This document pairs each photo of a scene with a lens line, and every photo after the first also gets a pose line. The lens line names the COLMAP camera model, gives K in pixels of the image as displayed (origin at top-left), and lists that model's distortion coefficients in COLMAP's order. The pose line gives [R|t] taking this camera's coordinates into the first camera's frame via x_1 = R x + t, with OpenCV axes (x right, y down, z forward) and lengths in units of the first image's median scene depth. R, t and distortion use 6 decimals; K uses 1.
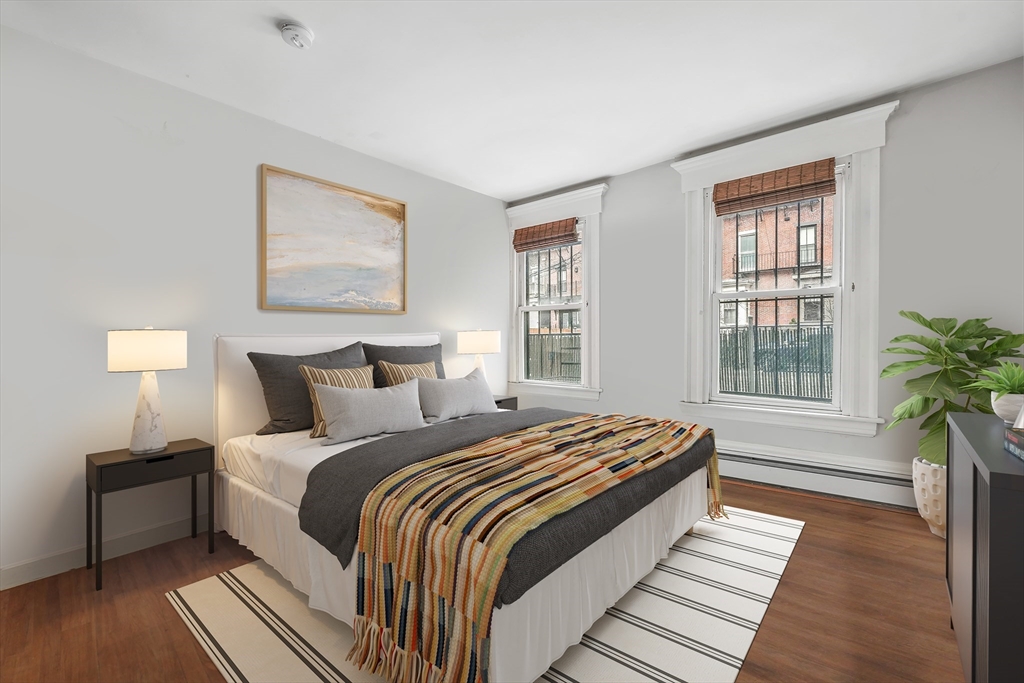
lens RADIAL K [[430.6, 0, 510.8], [0, 430.6, 343.0], [0, 0, 1]] dist [-0.000519, -0.000233]
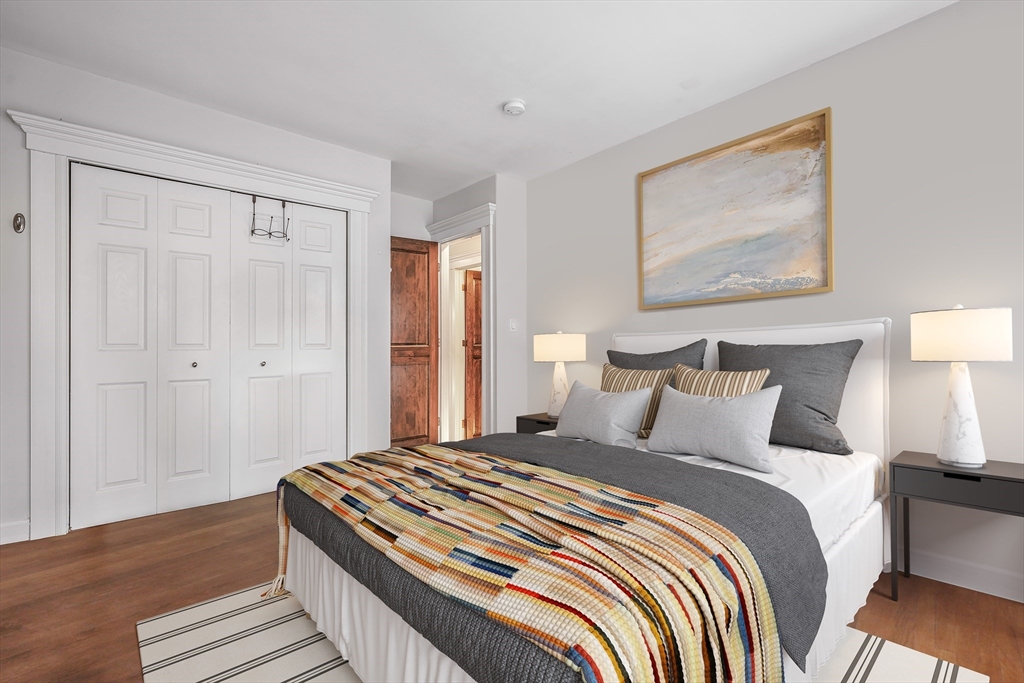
lens RADIAL K [[483.7, 0, 512.0], [0, 483.7, 341.5], [0, 0, 1]] dist [0.002323, 0.000259]
pose [[-0.141185, 0.000136, -0.989983, 0.575277], [0.017907, 0.999837, -0.002417, -0.002131], [0.989821, -0.018068, -0.141164, 0.744395]]
